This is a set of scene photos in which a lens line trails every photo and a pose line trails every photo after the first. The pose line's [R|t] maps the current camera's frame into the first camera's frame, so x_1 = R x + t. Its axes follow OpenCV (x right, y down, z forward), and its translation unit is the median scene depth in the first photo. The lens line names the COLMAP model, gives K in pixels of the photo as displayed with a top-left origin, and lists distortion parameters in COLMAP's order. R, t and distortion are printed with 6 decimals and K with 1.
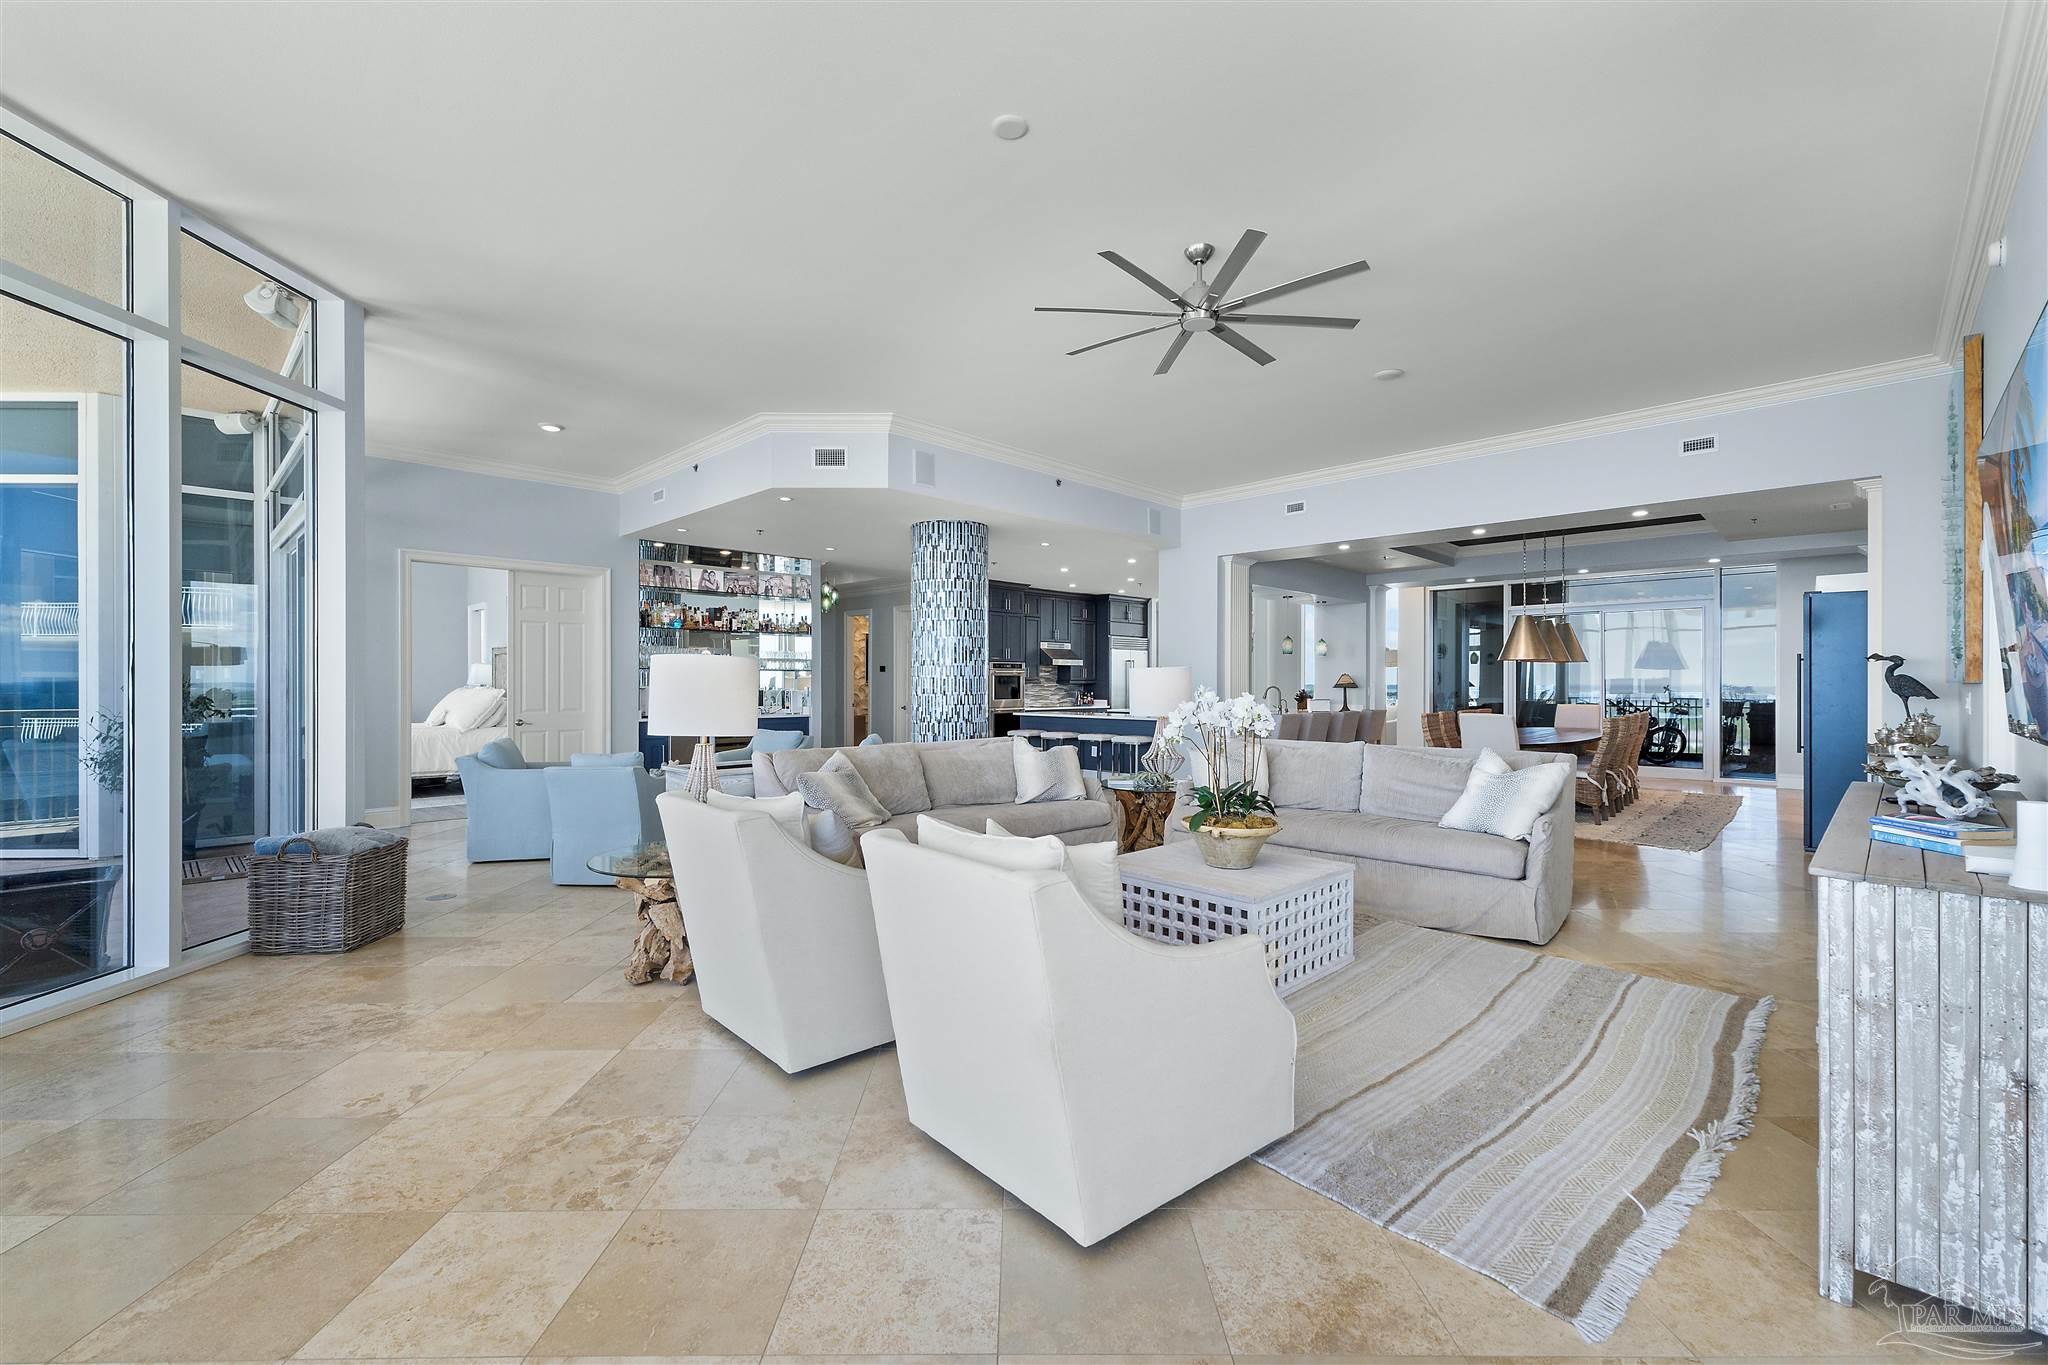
lens RADIAL K [[865.9, 0, 1025.4], [0, 865.9, 684.2], [0, 0, 1]] dist [0.003485, 0.001100]
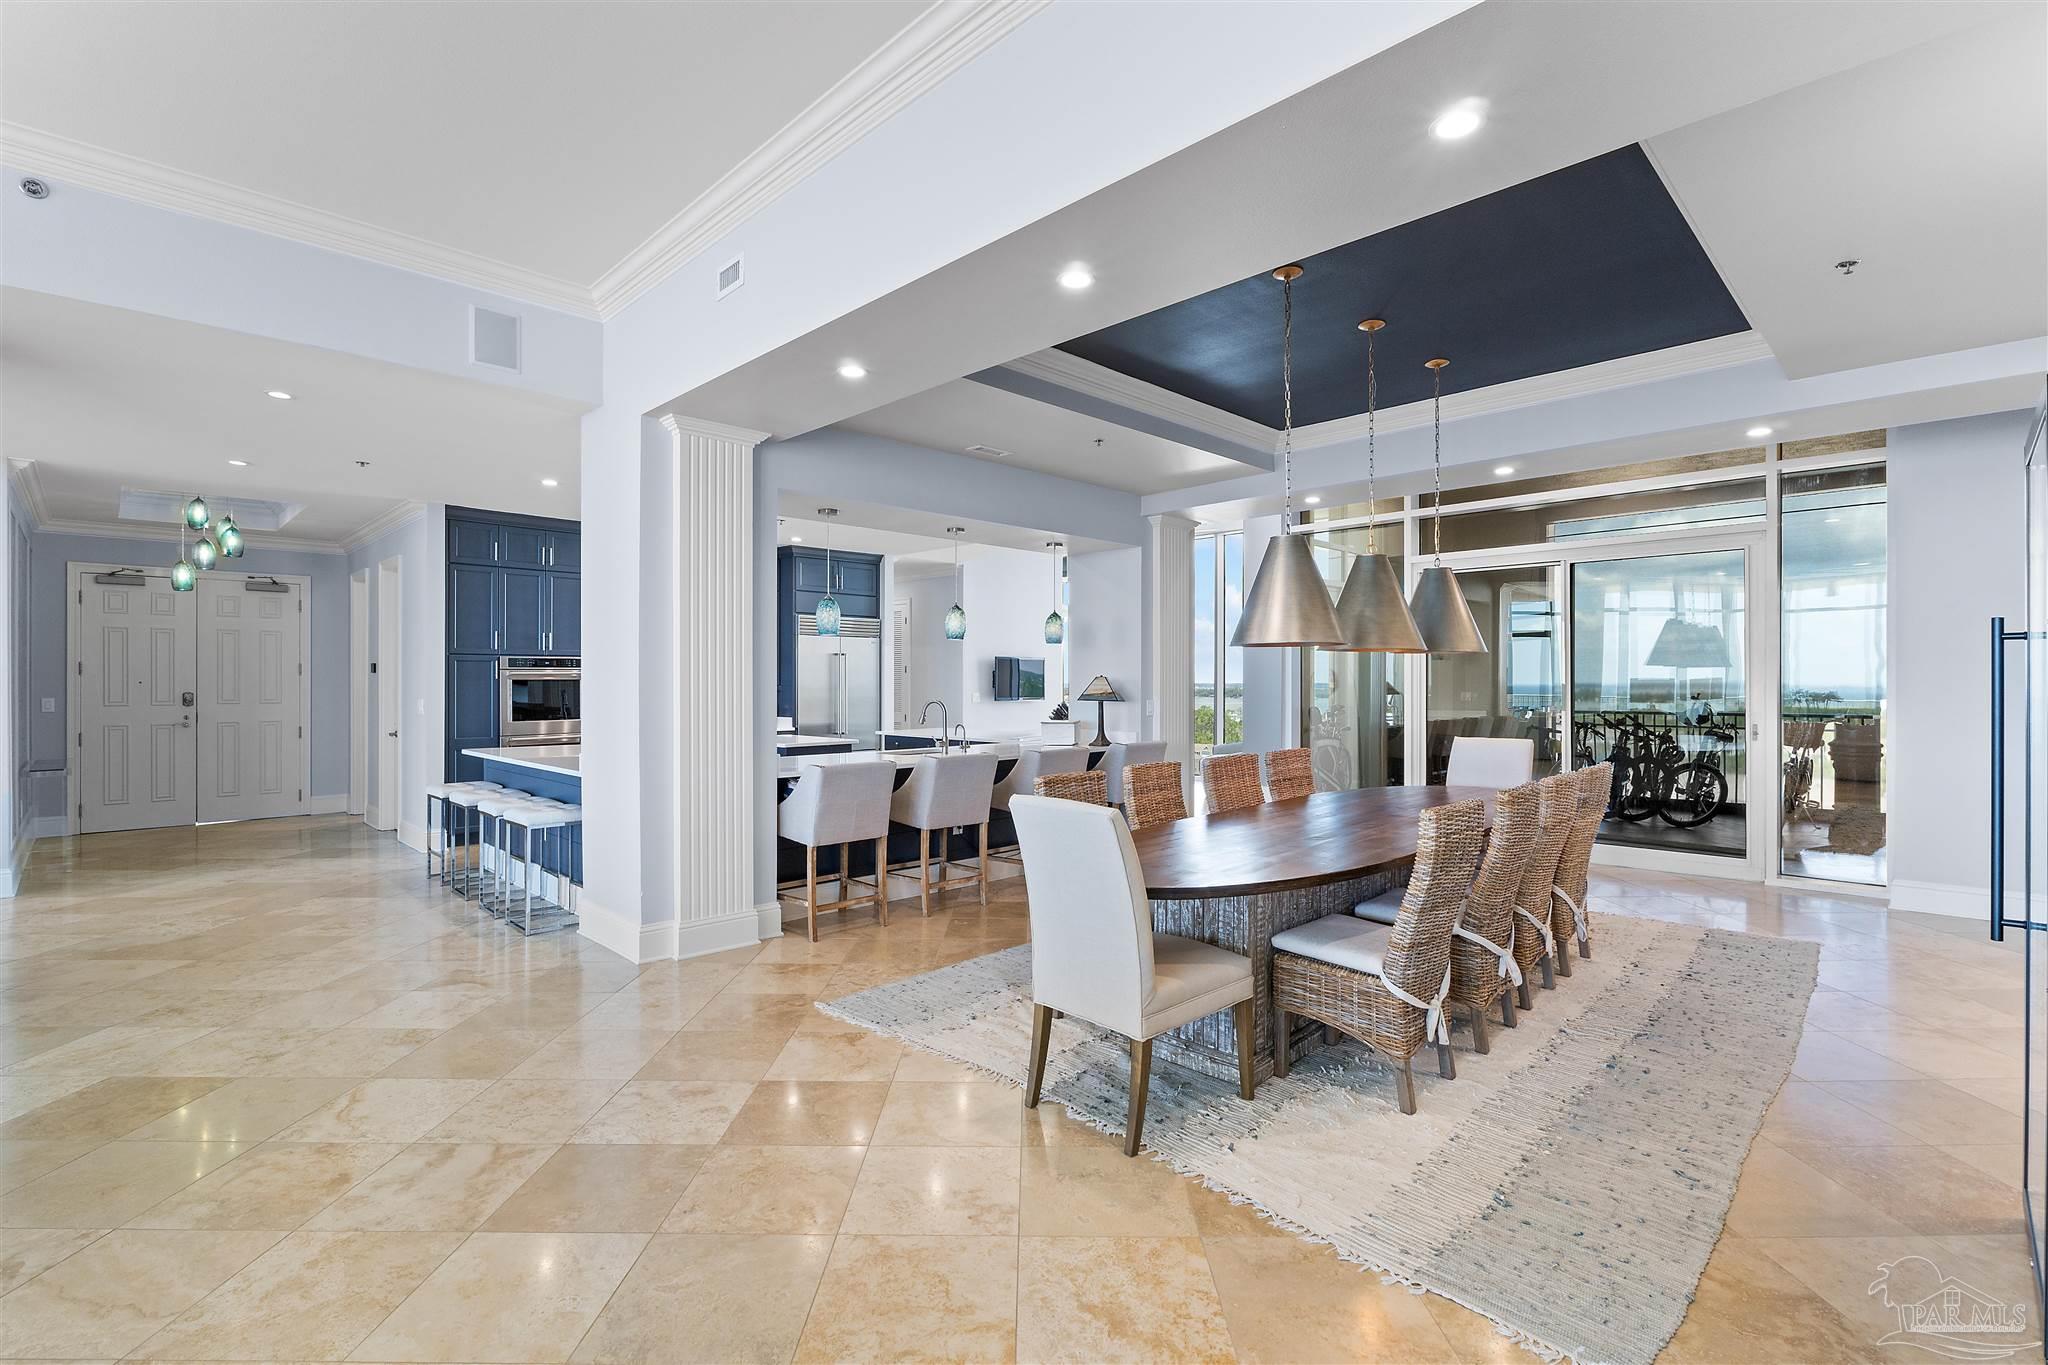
lens RADIAL K [[953.7, 0, 1031.5], [0, 953.7, 680.9], [0, 0, 1]] dist [-0.005591, -0.000611]
pose [[0.999963, -0.002153, -0.008343, 0.493323], [0.002128, 0.999993, -0.002978, -0.009995], [0.008349, 0.002960, 0.999961, 0.587842]]
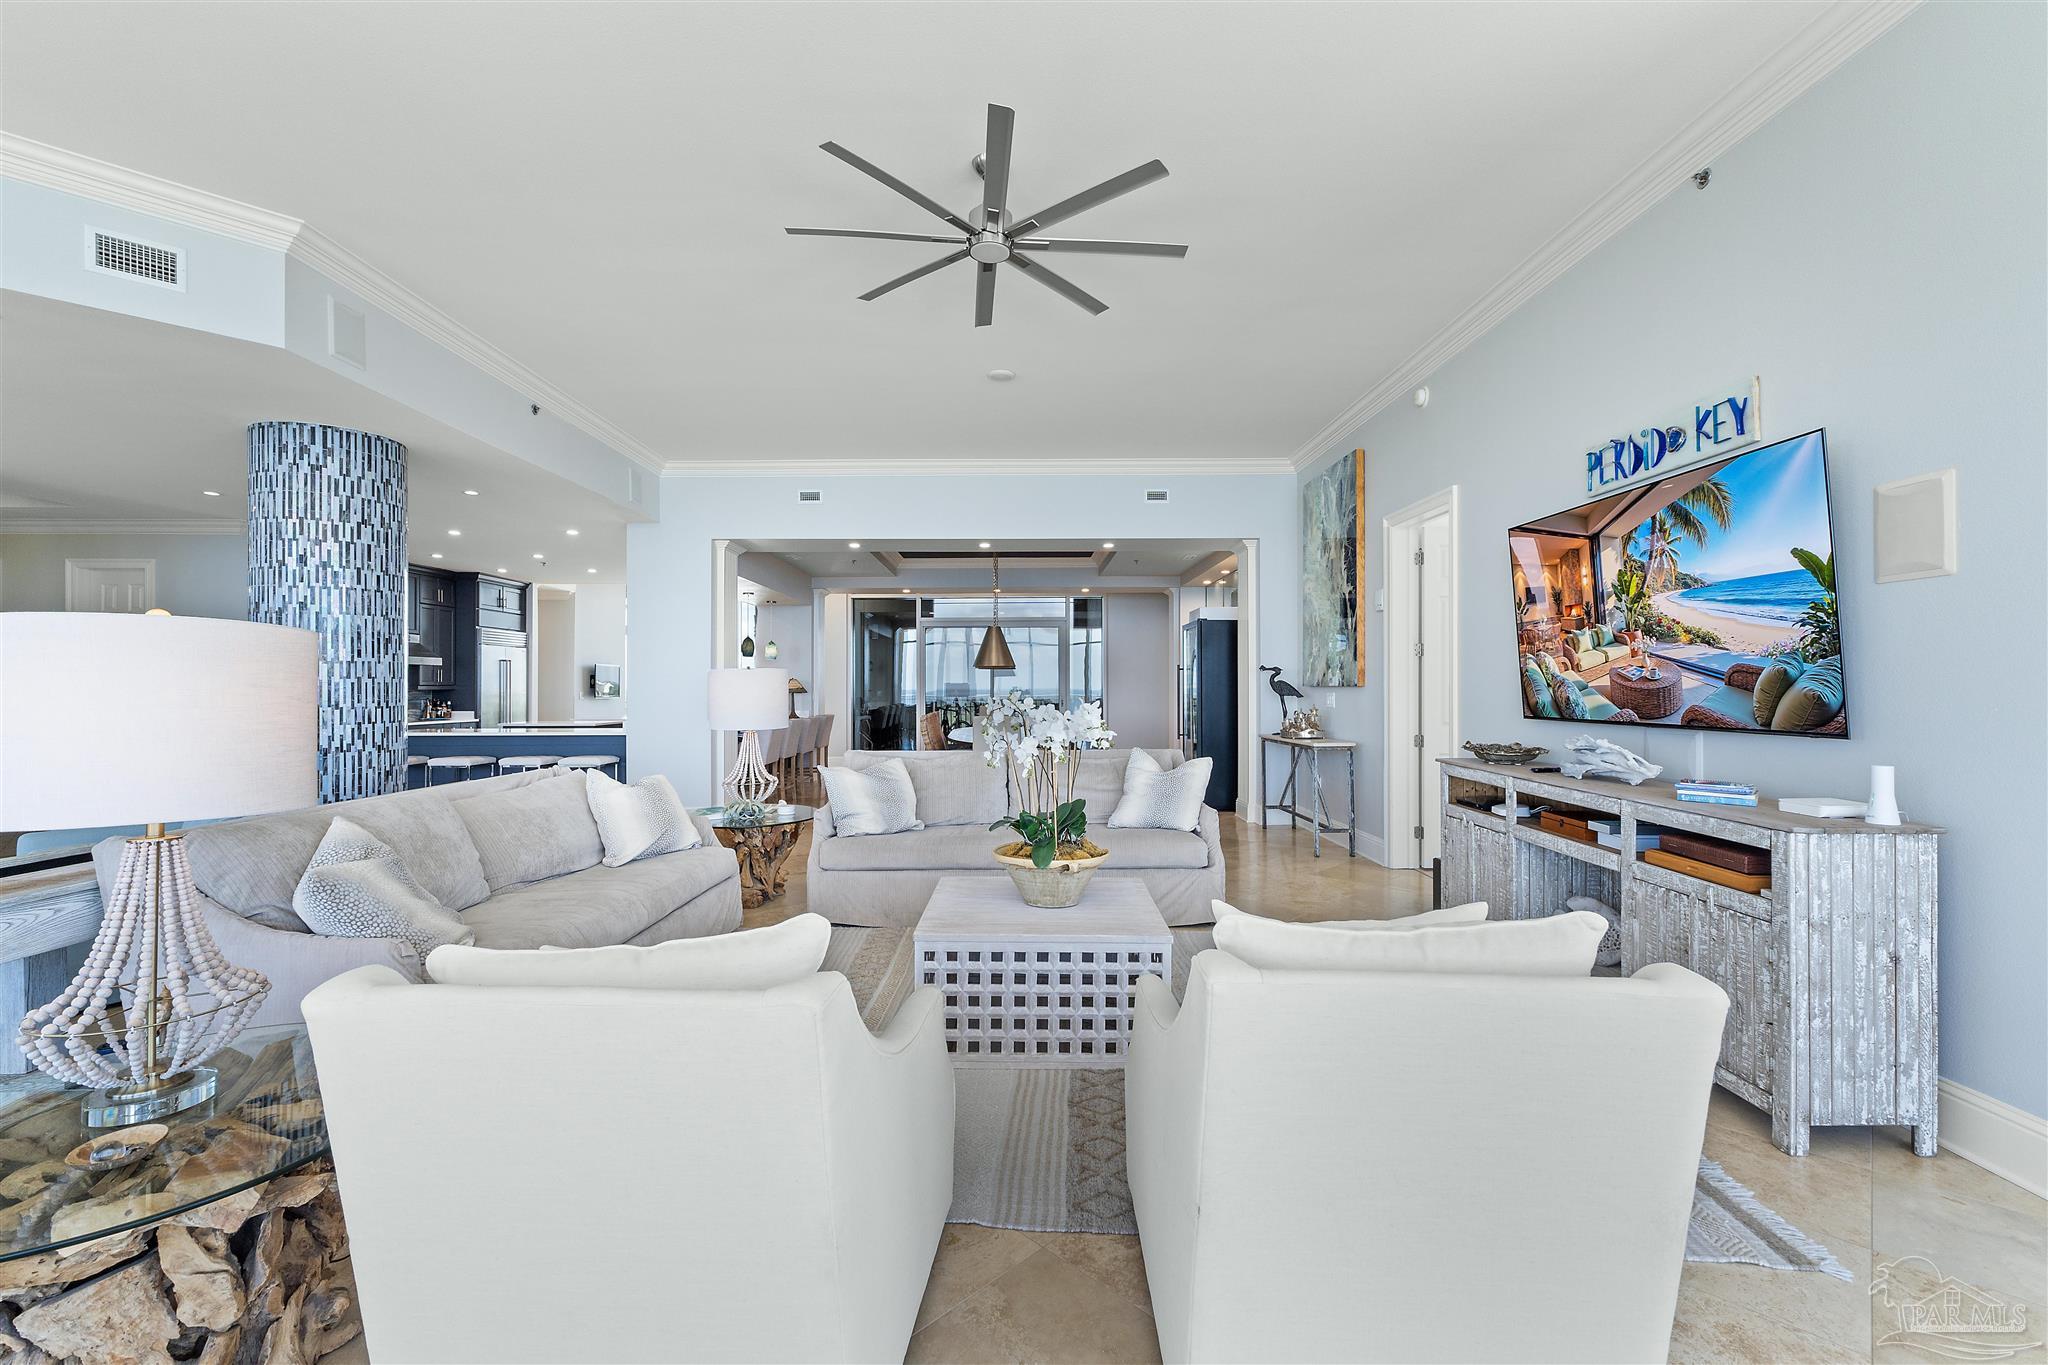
lens RADIAL K [[865.9, 0, 1040.5], [0, 865.9, 684.9], [0, 0, 1]] dist [0.003485, 0.001100]
pose [[0.701316, 0.000192, 0.712850, -0.182218], [0.003707, 0.999985, -0.003916, -0.000123], [-0.712841, 0.005389, 0.701305, 0.201340]]
